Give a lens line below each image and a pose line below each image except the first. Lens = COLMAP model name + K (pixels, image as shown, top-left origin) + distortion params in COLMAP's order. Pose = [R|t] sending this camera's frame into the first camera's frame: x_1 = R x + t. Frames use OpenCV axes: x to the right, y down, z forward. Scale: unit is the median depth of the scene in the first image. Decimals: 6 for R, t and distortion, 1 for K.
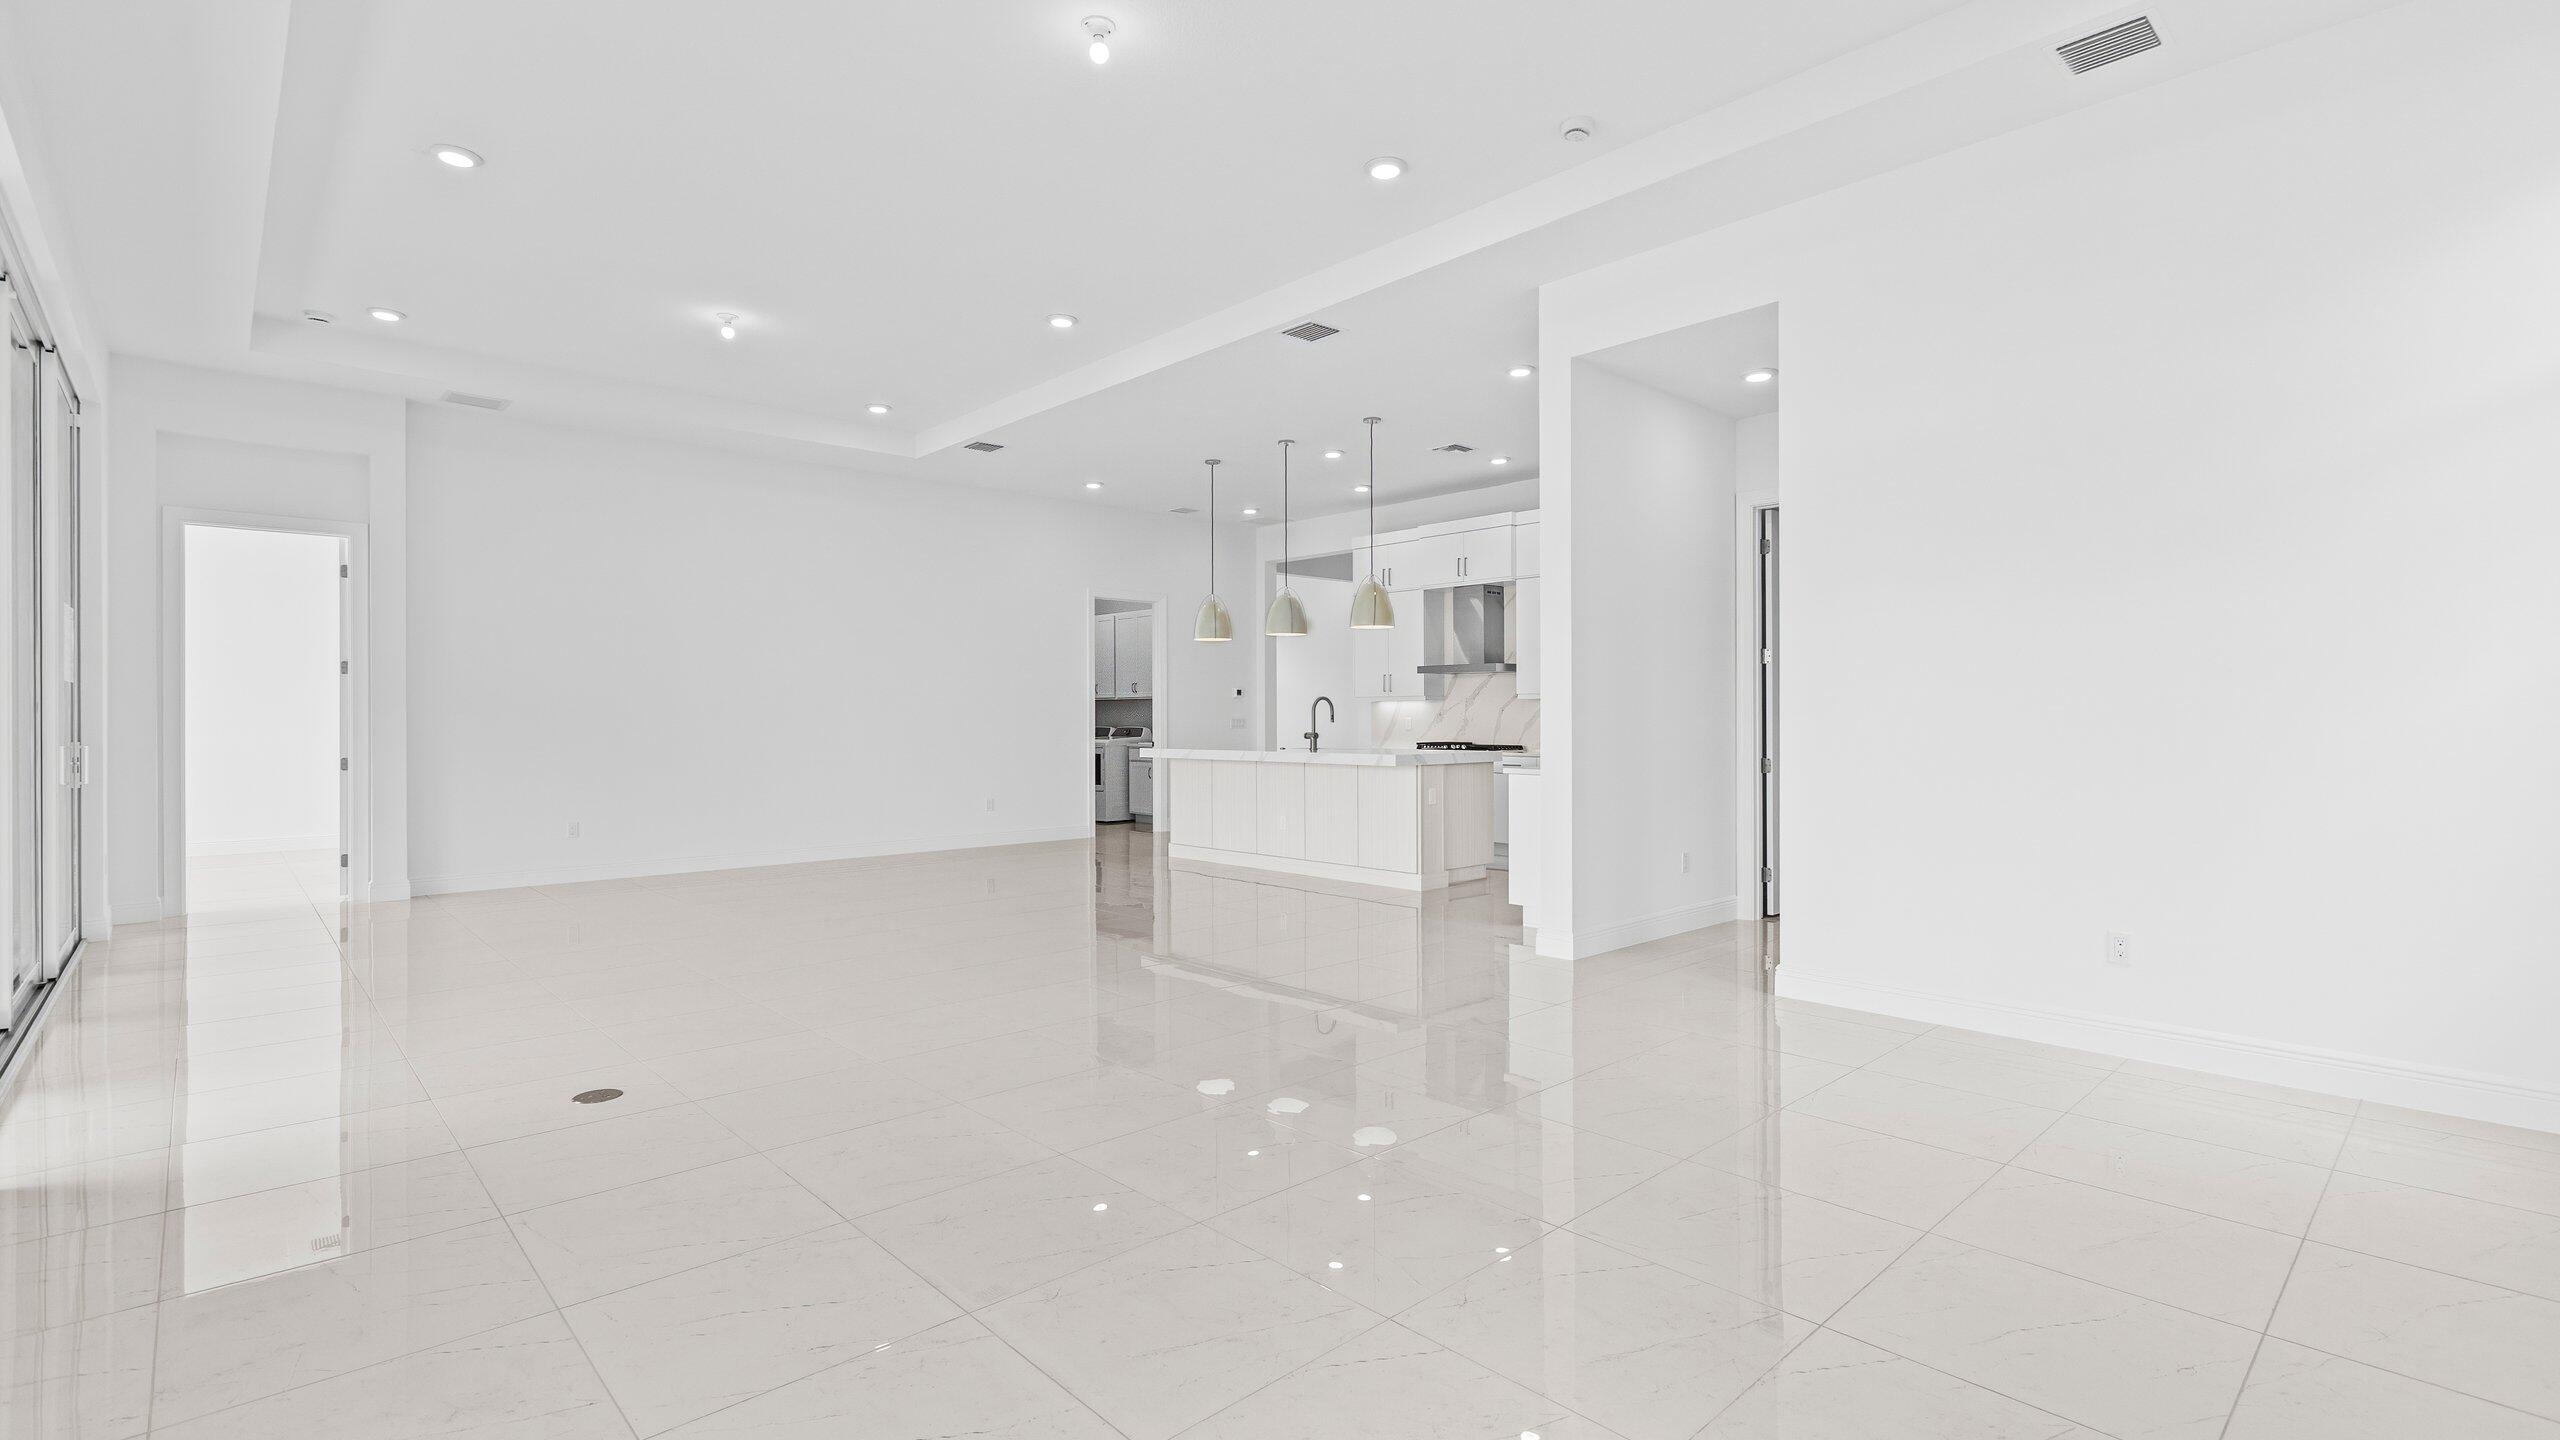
lens RADIAL K [[1133.4, 0, 1285.5], [0, 1133.4, 718.1], [0, 0, 1]] dist [-0.016537, -0.000376]
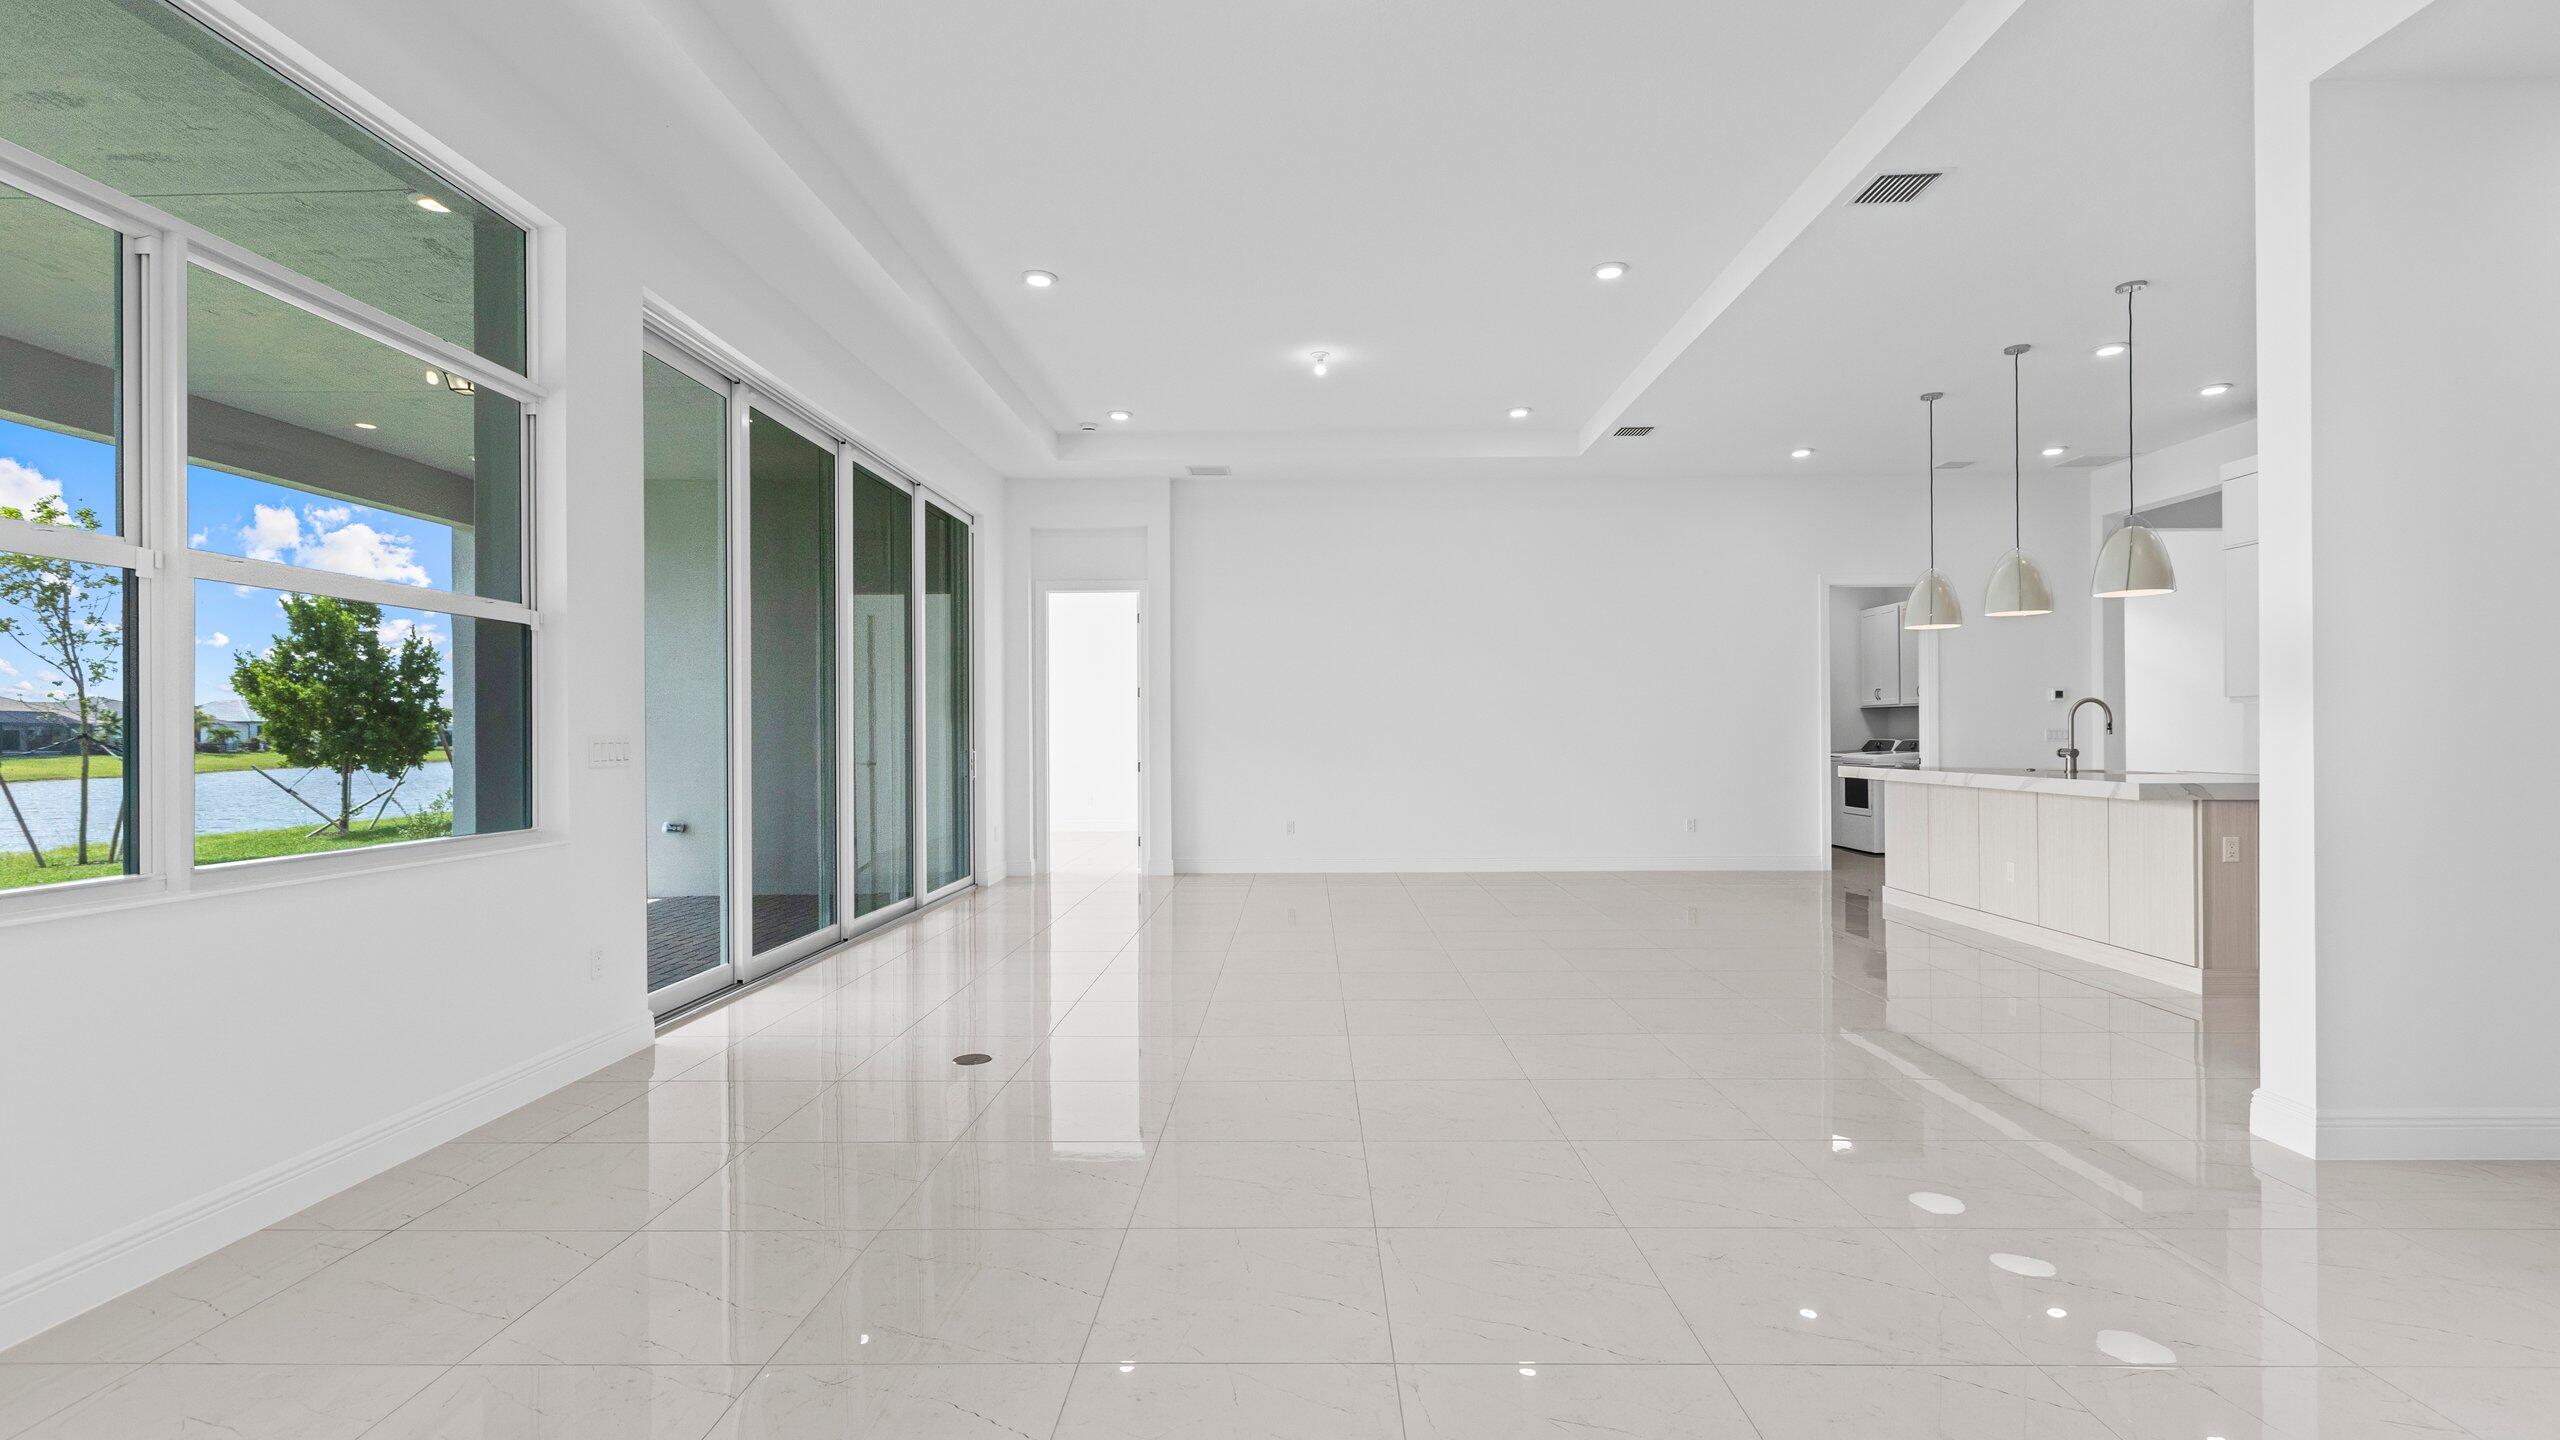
lens RADIAL K [[1133.4, 0, 1292.1], [0, 1133.4, 734.2], [0, 0, 1]] dist [-0.016537, -0.000376]
pose [[0.712697, -0.000774, -0.701471, 0.199191], [0.003578, 0.999990, 0.002531, 0.000200], [0.701463, -0.004314, 0.712693, 0.180922]]
